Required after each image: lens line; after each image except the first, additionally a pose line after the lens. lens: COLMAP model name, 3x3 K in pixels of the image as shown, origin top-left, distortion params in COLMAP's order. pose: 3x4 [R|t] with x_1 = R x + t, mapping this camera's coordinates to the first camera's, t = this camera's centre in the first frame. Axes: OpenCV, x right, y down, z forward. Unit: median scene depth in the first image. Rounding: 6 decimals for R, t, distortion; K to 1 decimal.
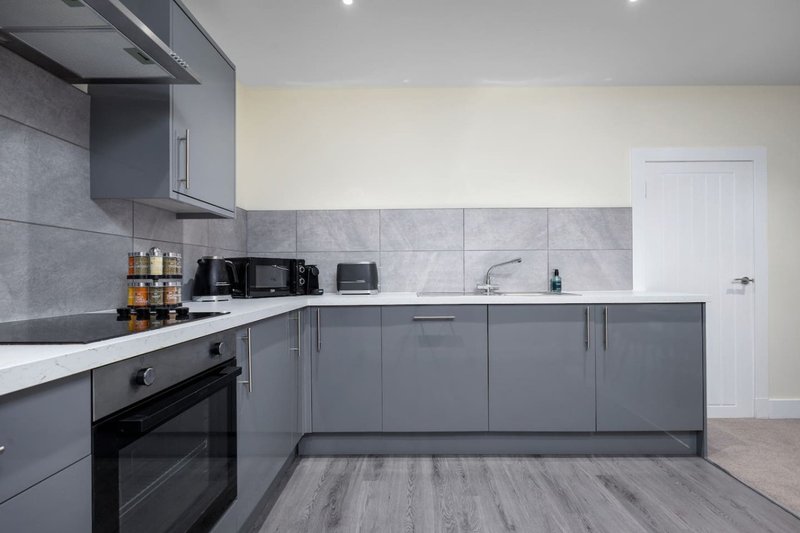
lens RADIAL K [[385.3, 0, 400.5], [0, 385.3, 273.2], [0, 0, 1]] dist [0.000991, -0.000005]
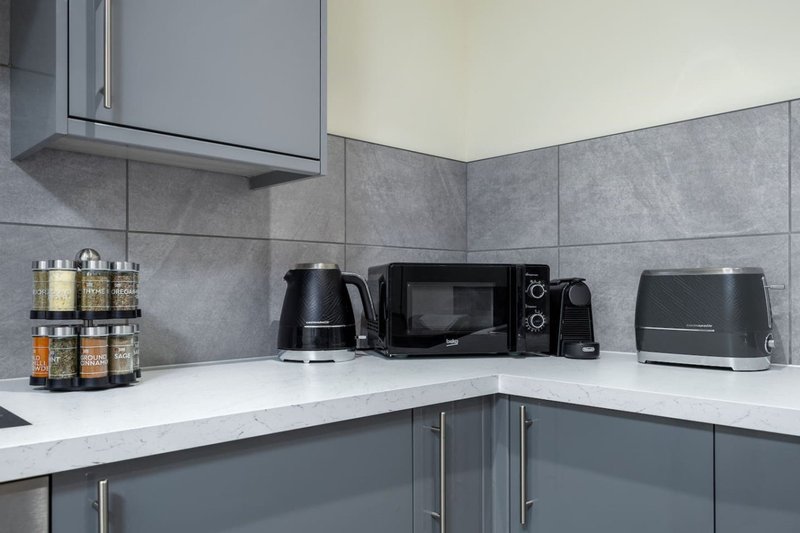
lens RADIAL K [[625.5, 0, 401.0], [0, 625.5, 286.6], [0, 0, 1]] dist [0.007036, 0.000312]
pose [[0.701297, 0.004633, -0.712854, 0.112975], [-0.001727, 0.999987, 0.004801, -0.018744], [0.712867, -0.002136, 0.701296, 0.520440]]
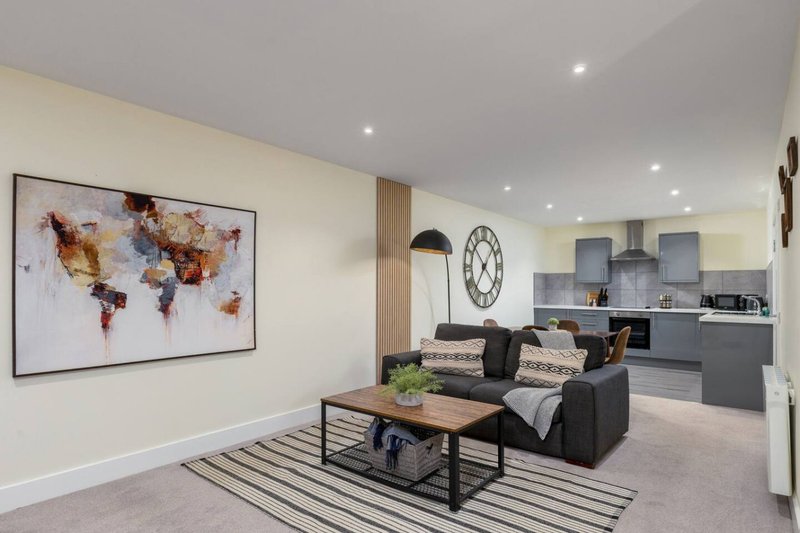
lens RADIAL K [[415.7, 0, 412.8], [0, 415.7, 277.5], [0, 0, 1]] dist [-0.002364, -0.000286]
pose [[-0.605881, -0.022749, -0.795230, 3.173239], [0.000179, 0.999587, -0.028732, -0.076576], [0.795556, -0.017551, -0.605626, 1.080320]]
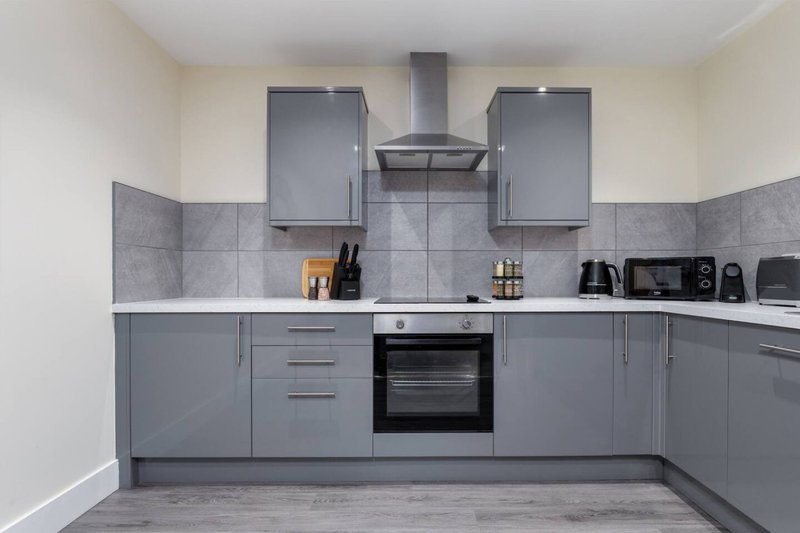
lens RADIAL K [[415.7, 0, 412.8], [0, 415.7, 277.5], [0, 0, 1]] dist [-0.002364, -0.000286]
pose [[0.022438, 0.008357, -0.999713, 0.688396], [0.005888, 0.999947, 0.008491, -0.004158], [0.999731, -0.006077, 0.022388, 0.415888]]
